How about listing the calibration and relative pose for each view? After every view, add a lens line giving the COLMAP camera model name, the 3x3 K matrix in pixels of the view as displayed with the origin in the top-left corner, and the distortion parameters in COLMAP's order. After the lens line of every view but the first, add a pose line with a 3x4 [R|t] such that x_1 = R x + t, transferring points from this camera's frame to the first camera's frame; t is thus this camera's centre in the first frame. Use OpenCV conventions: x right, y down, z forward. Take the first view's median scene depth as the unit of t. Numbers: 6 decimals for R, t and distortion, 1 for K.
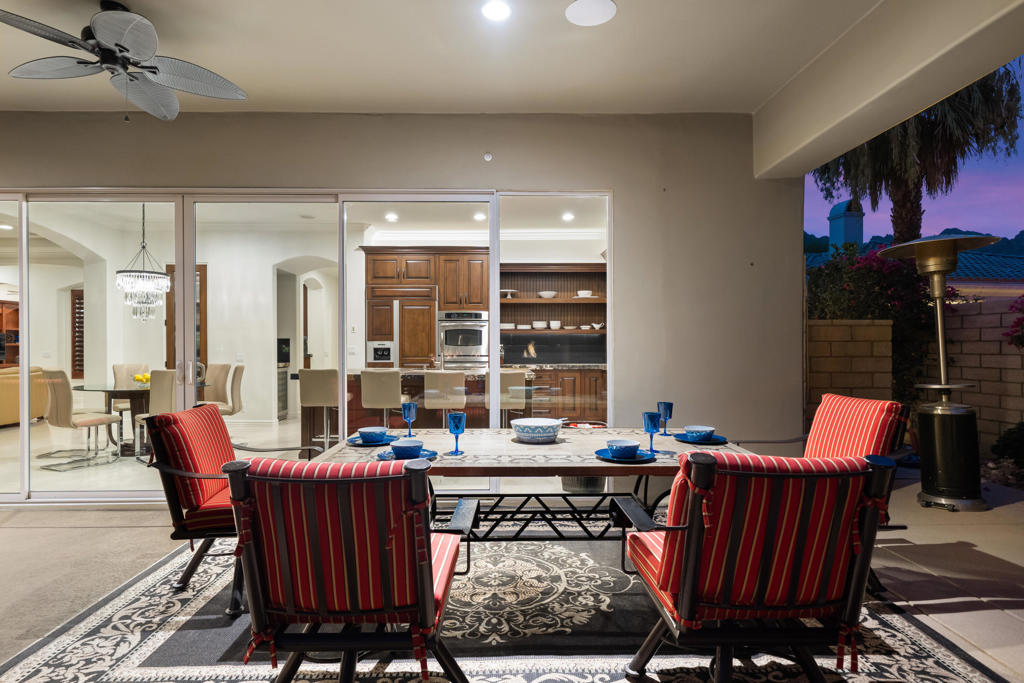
lens RADIAL K [[552.2, 0, 513.3], [0, 552.2, 345.2], [0, 0, 1]] dist [0.002119, 0.000105]
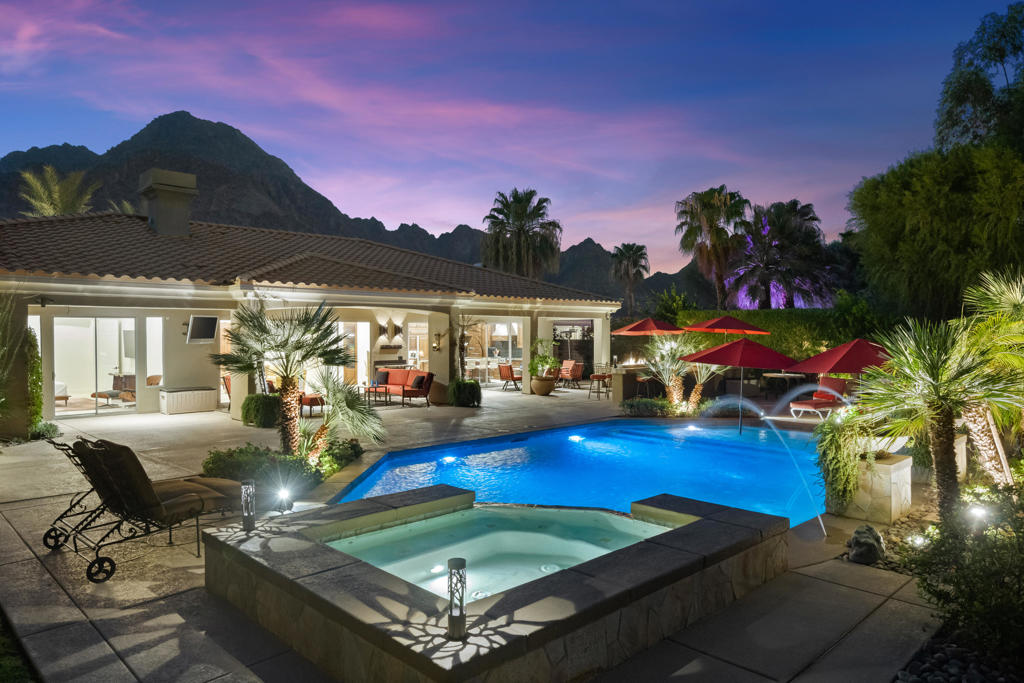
lens RADIAL K [[678.8, 0, 512.0], [0, 678.8, 341.5], [0, 0, 1]] dist [-0.000656, 0.001209]
pose [[0.733465, -0.005560, 0.679705, -2.161734], [-0.002524, 0.999937, 0.010904, -0.090244], [-0.679723, -0.009713, 0.733405, -1.806475]]
